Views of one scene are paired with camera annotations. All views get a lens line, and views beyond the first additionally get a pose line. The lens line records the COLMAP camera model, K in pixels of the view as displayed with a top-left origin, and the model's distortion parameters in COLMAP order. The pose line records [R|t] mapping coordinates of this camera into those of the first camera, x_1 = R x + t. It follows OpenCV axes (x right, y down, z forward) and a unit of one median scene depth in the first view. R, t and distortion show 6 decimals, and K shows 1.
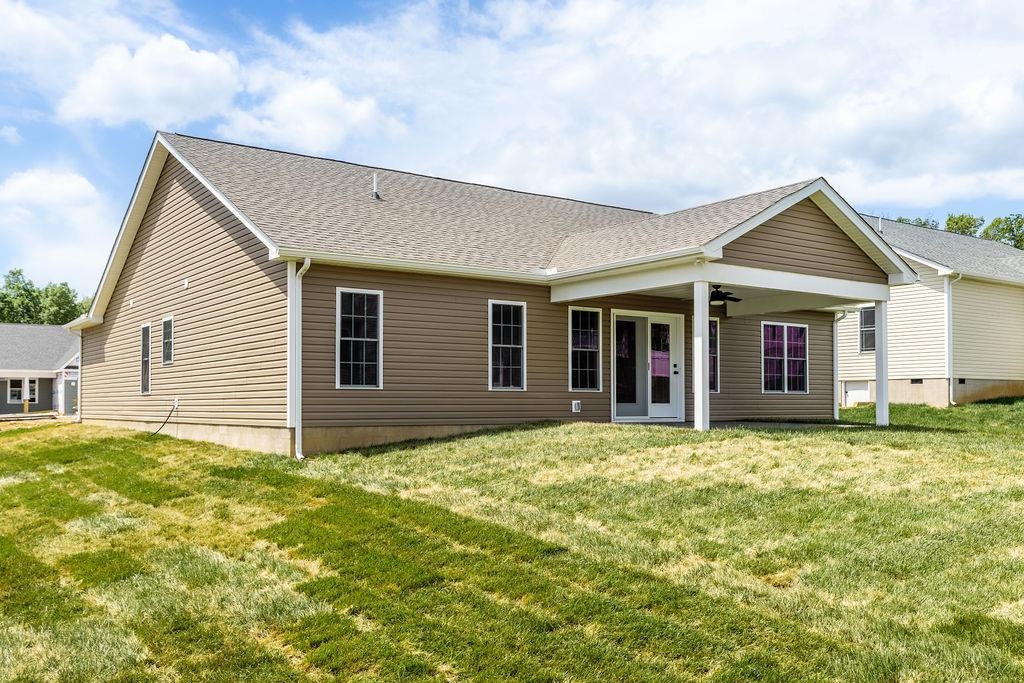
lens RADIAL K [[1007.1, 0, 512.0], [0, 1007.1, 341.5], [0, 0, 1]] dist [0.006102, 0.000359]
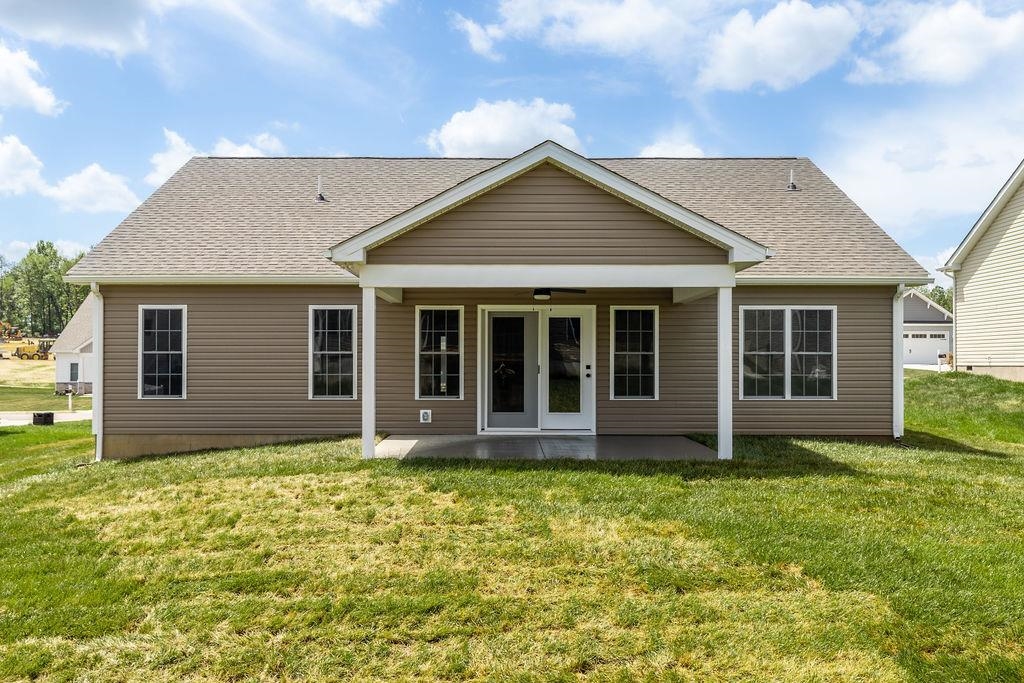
lens RADIAL K [[842.6, 0, 512.0], [0, 842.6, 341.5], [0, 0, 1]] dist [0.004199, 0.002386]
pose [[0.791929, -0.052014, -0.608394, 0.576966], [0.037179, 0.998624, -0.036982, 0.028004], [0.609480, 0.006667, 0.792773, 0.438728]]
